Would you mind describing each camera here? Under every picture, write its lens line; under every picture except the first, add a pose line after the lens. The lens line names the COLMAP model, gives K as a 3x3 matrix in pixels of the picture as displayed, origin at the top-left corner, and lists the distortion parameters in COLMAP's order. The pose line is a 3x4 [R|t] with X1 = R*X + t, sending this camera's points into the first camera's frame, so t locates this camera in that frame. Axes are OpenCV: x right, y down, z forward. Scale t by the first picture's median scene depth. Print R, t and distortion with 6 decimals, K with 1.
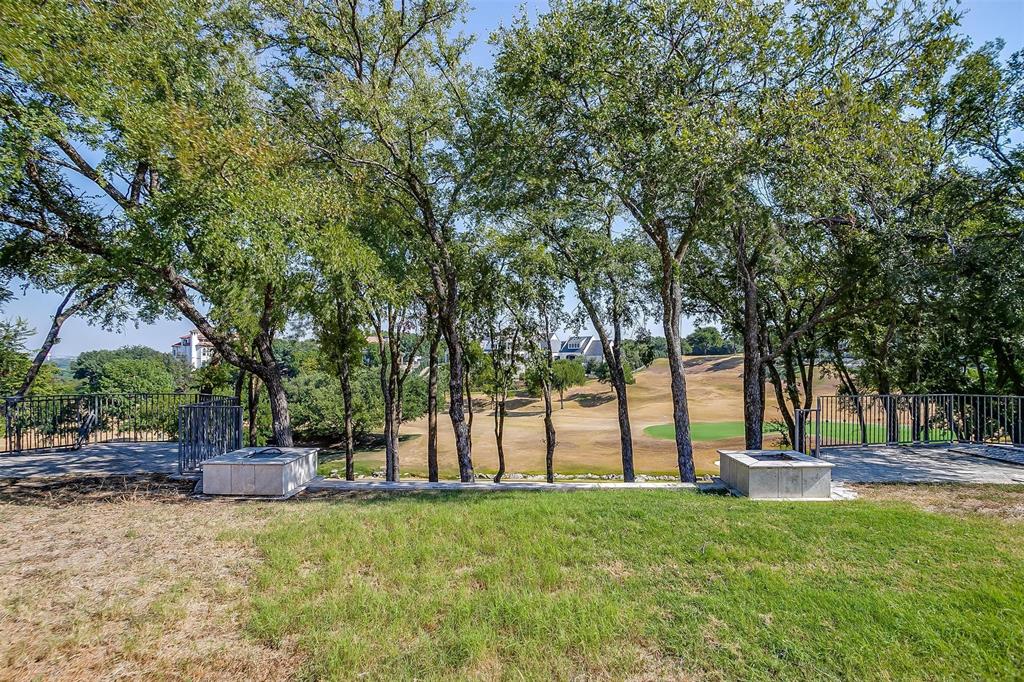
lens RADIAL K [[525.9, 0, 513.4], [0, 525.9, 366.7], [0, 0, 1]] dist [-0.060088, 0.034182]
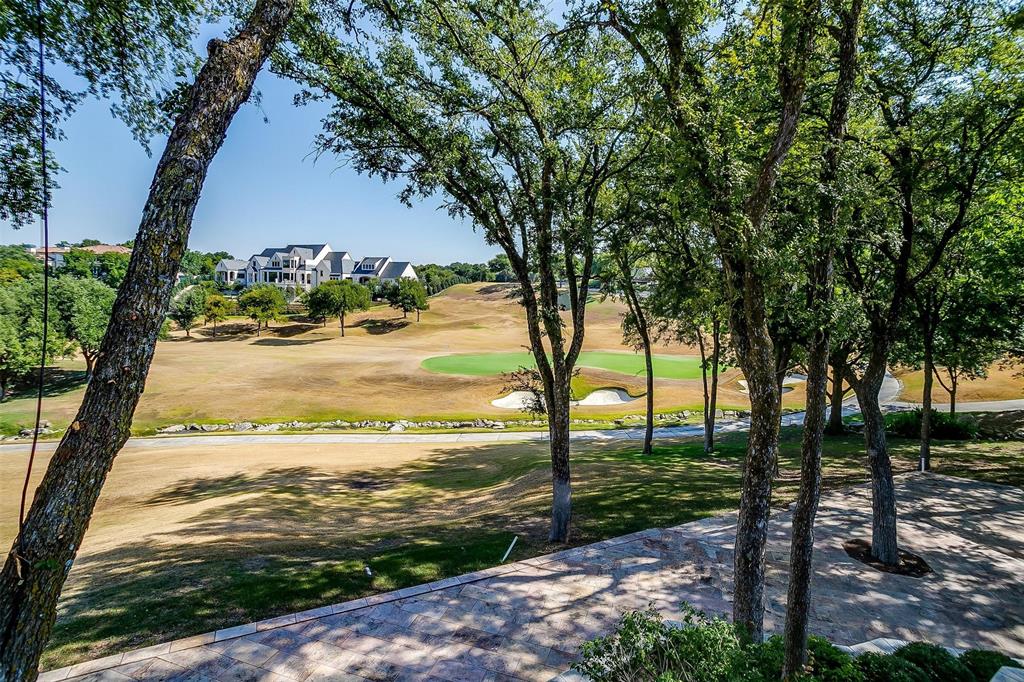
lens RADIAL K [[496.2, 0, 497.3], [0, 496.2, 335.1], [0, 0, 1]] dist [-0.052861, 0.027467]
pose [[0.952627, 0.005118, 0.304099, 0.099152], [-0.029965, 0.996573, 0.077094, 0.007656], [-0.302662, -0.082554, 0.949516, 0.157495]]
